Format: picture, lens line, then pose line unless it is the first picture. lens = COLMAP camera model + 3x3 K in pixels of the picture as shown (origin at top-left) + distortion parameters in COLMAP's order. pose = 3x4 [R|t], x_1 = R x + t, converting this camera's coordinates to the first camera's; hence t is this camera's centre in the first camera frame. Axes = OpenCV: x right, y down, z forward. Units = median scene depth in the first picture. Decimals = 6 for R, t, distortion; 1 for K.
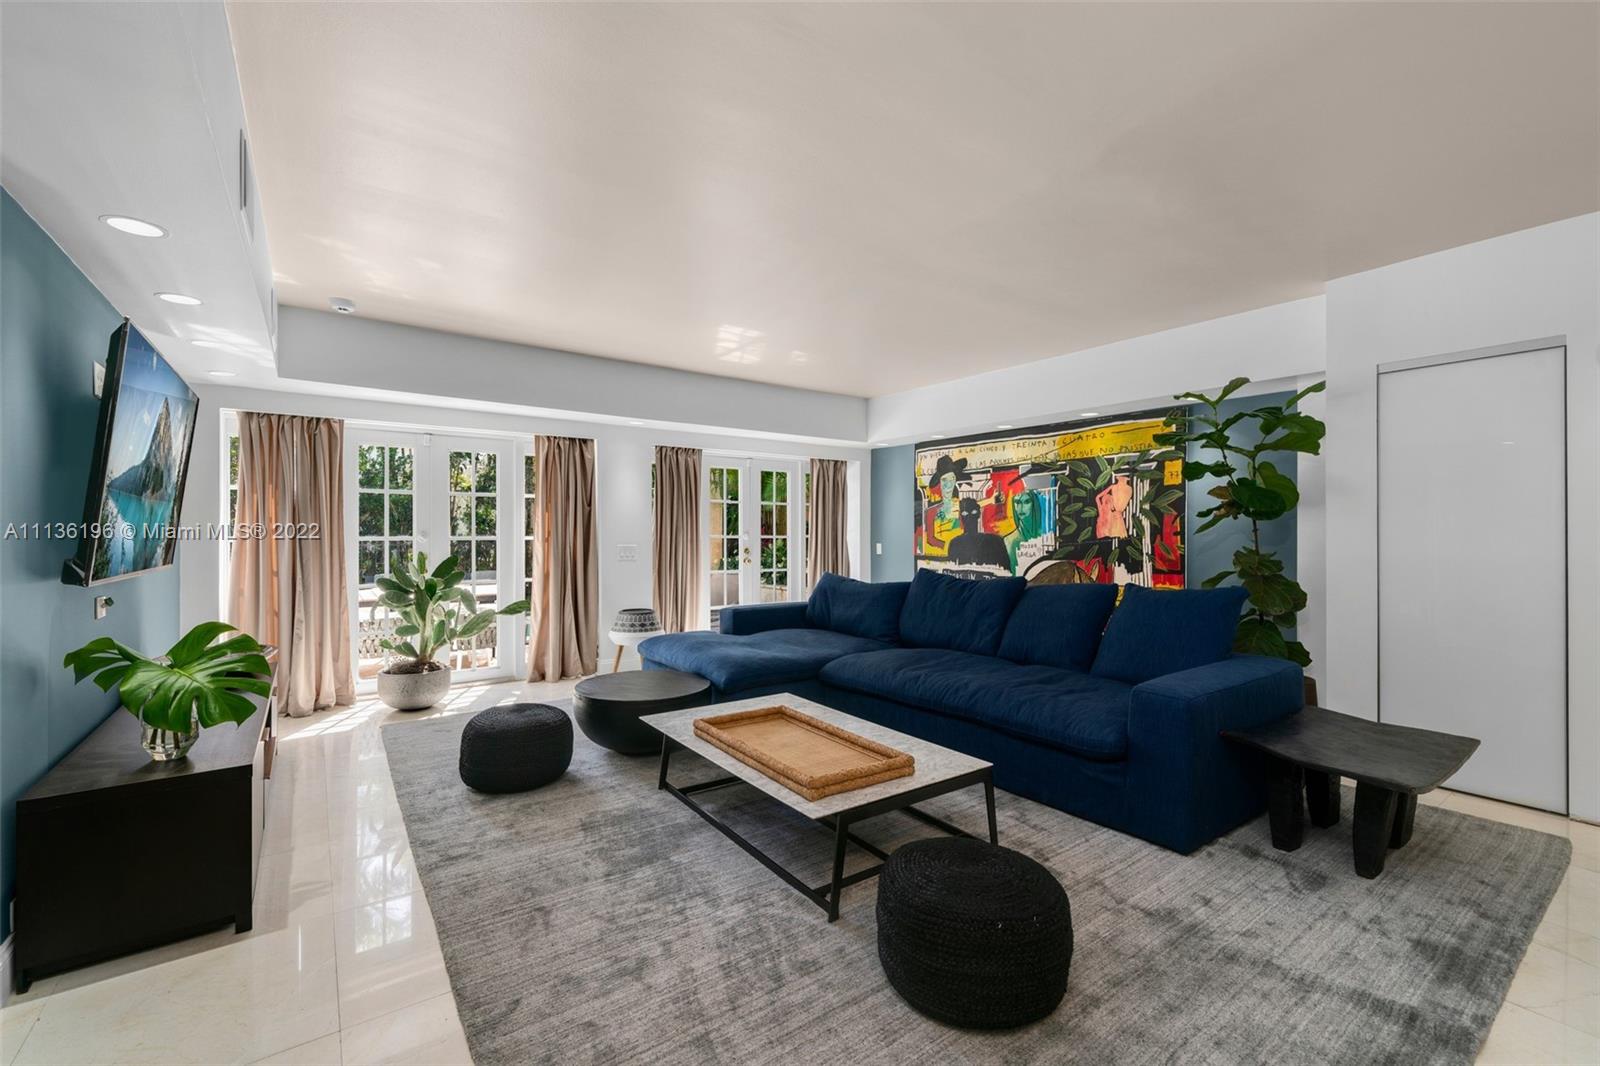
lens RADIAL K [[666.8, 0, 808.8], [0, 666.8, 534.2], [0, 0, 1]] dist [-0.000917, -0.000133]
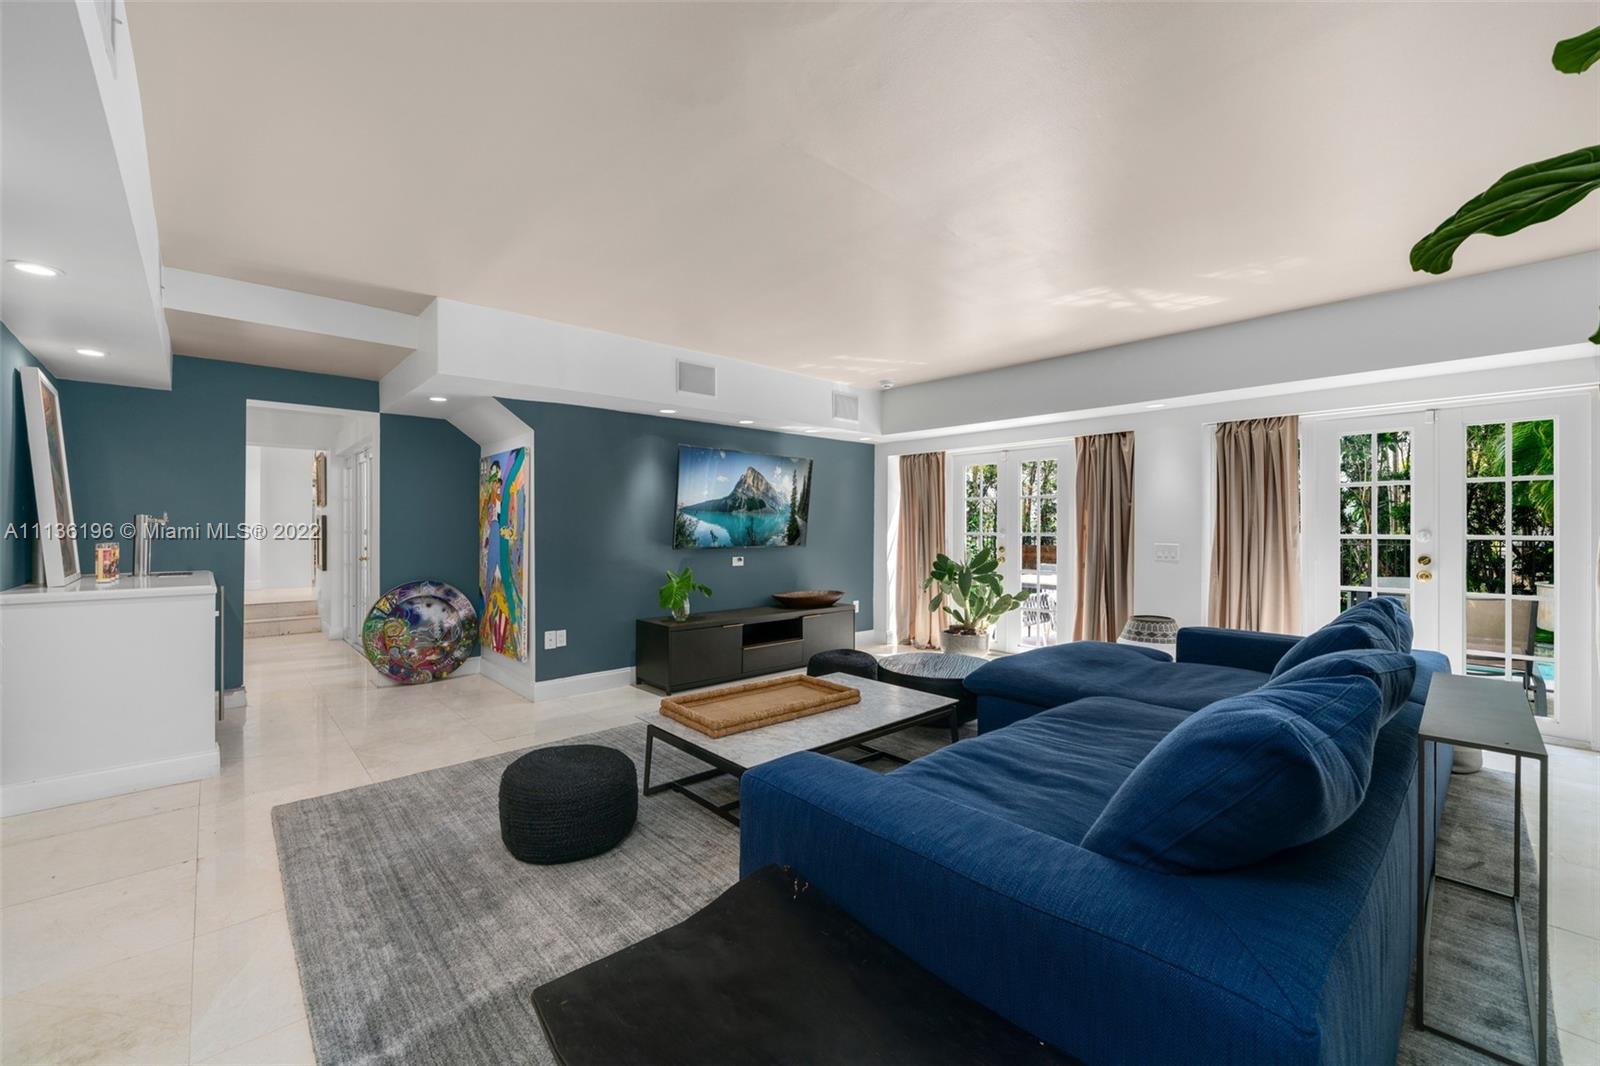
lens RADIAL K [[666.8, 0, 808.8], [0, 666.8, 534.2], [0, 0, 1]] dist [-0.000917, -0.000133]
pose [[0.111353, 0.007654, -0.993751, 0.575732], [-0.002840, 0.999969, 0.007384, -0.001939], [0.993777, 0.002000, 0.111372, 0.448431]]
